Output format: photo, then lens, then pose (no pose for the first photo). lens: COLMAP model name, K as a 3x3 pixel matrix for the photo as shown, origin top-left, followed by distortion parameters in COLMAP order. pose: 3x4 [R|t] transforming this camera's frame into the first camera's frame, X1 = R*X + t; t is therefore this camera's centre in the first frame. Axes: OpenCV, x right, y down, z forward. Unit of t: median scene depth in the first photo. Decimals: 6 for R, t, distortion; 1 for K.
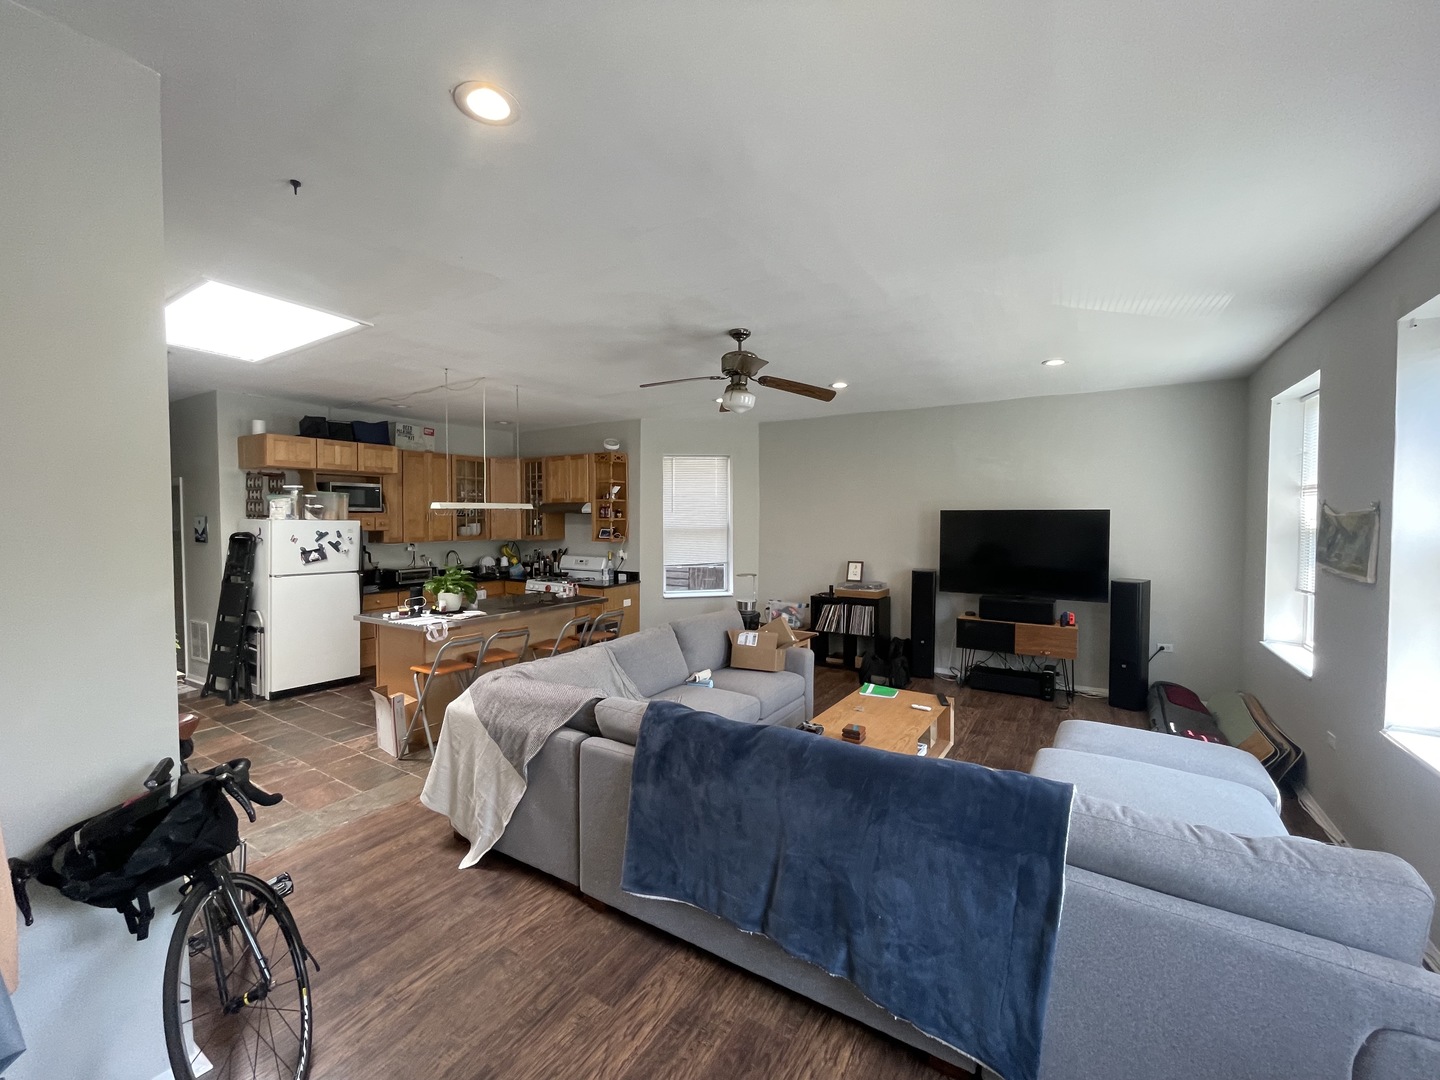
lens RADIAL K [[572.3, 0, 724.3], [0, 572.3, 536.0], [0, 0, 1]] dist [-0.008656, 0.000101]
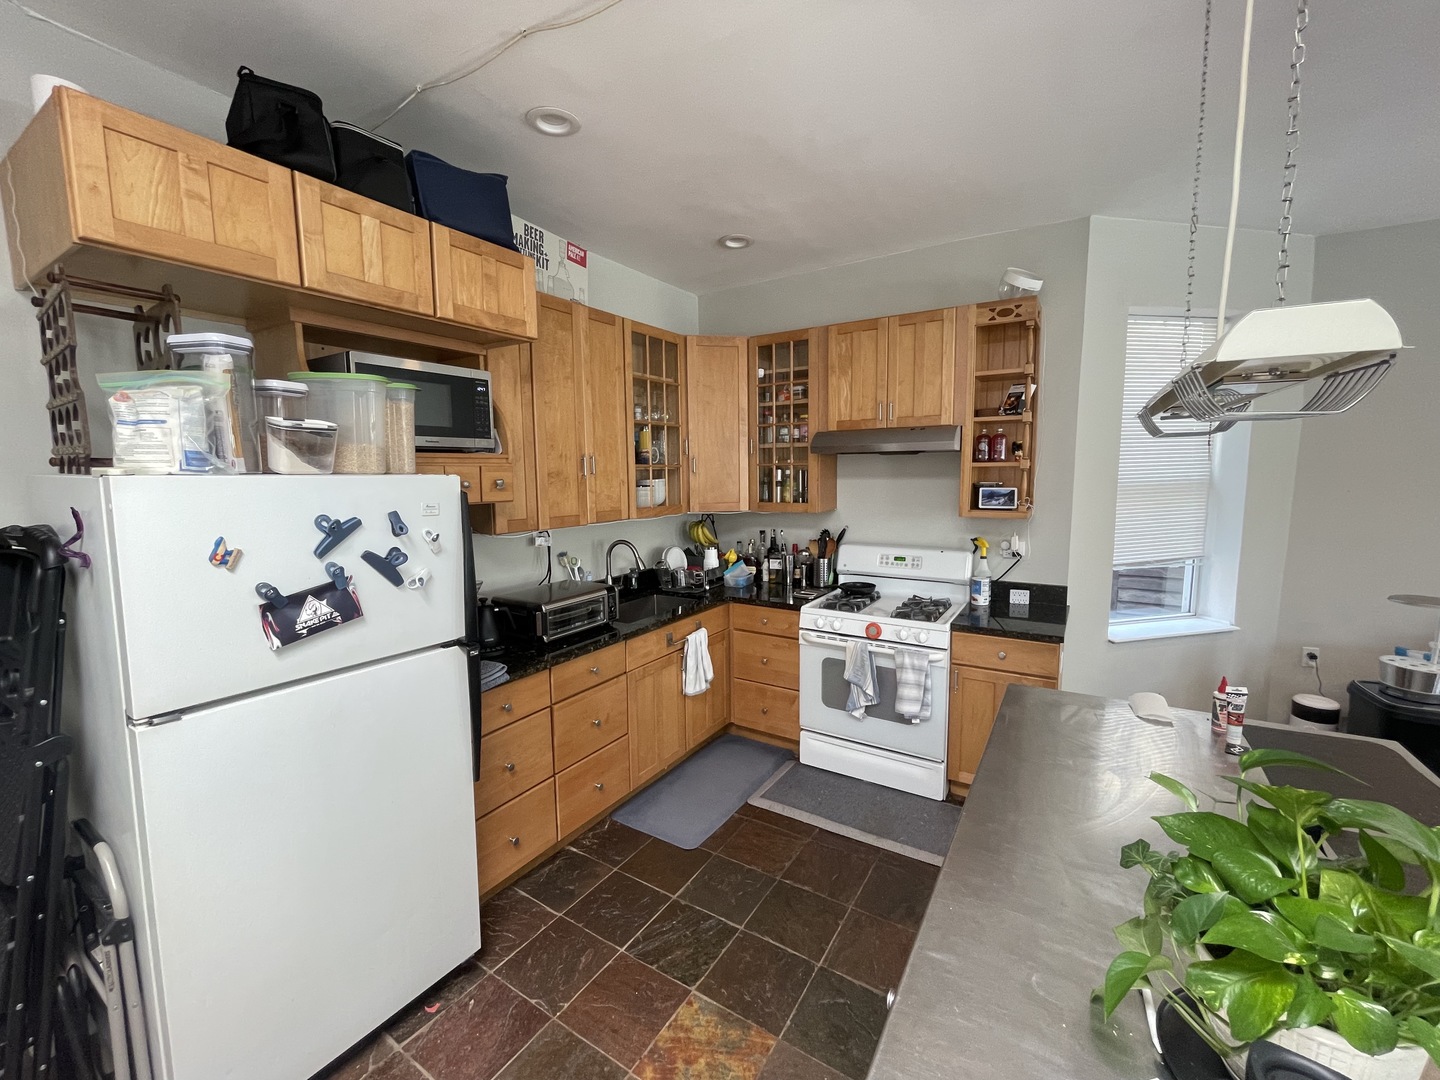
lens RADIAL K [[572.3, 0, 724.3], [0, 572.3, 536.0], [0, 0, 1]] dist [-0.008656, 0.000101]
pose [[0.999833, -0.014560, -0.011020, -0.471166], [0.015402, 0.996622, 0.080667, -0.016085], [0.009809, -0.080823, 0.996680, 0.663558]]
